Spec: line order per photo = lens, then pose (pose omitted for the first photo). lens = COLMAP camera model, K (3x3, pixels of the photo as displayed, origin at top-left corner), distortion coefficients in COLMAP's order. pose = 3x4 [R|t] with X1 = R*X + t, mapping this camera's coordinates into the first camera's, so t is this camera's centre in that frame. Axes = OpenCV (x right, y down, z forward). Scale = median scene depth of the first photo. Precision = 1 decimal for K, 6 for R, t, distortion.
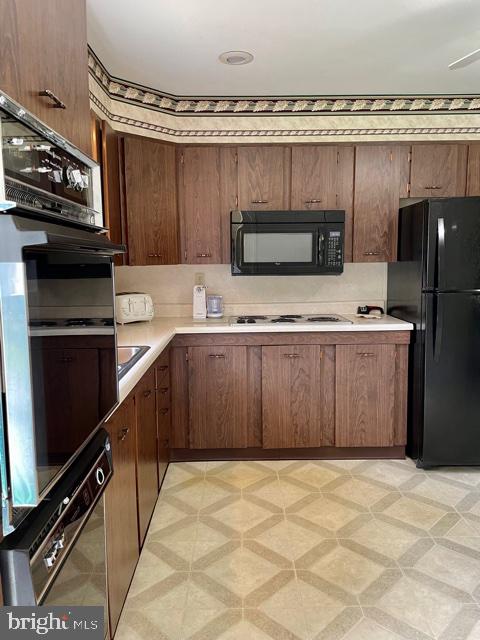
lens RADIAL K [[480.6, 0, 238.4], [0, 480.6, 321.7], [0, 0, 1]] dist [0.044284, -0.028969]
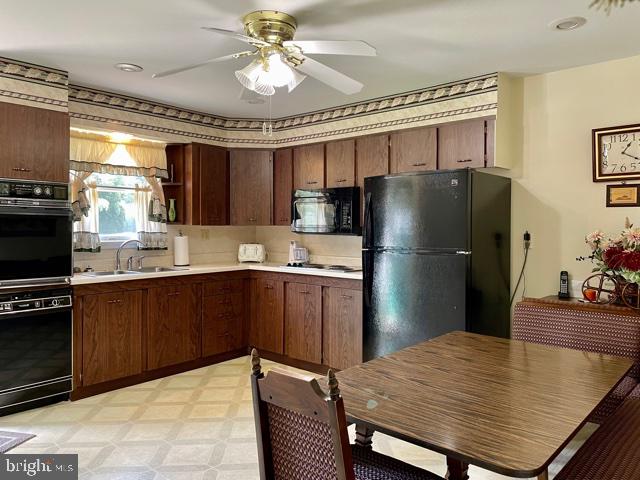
lens RADIAL K [[480.6, 0, 320.2], [0, 480.6, 238.1], [0, 0, 1]] dist [0.044284, -0.028969]
pose [[0.738688, 0.029469, -0.673403, 1.010143], [-0.096034, 0.993453, -0.061870, -0.001644], [0.667171, 0.110372, 0.736682, -0.008981]]
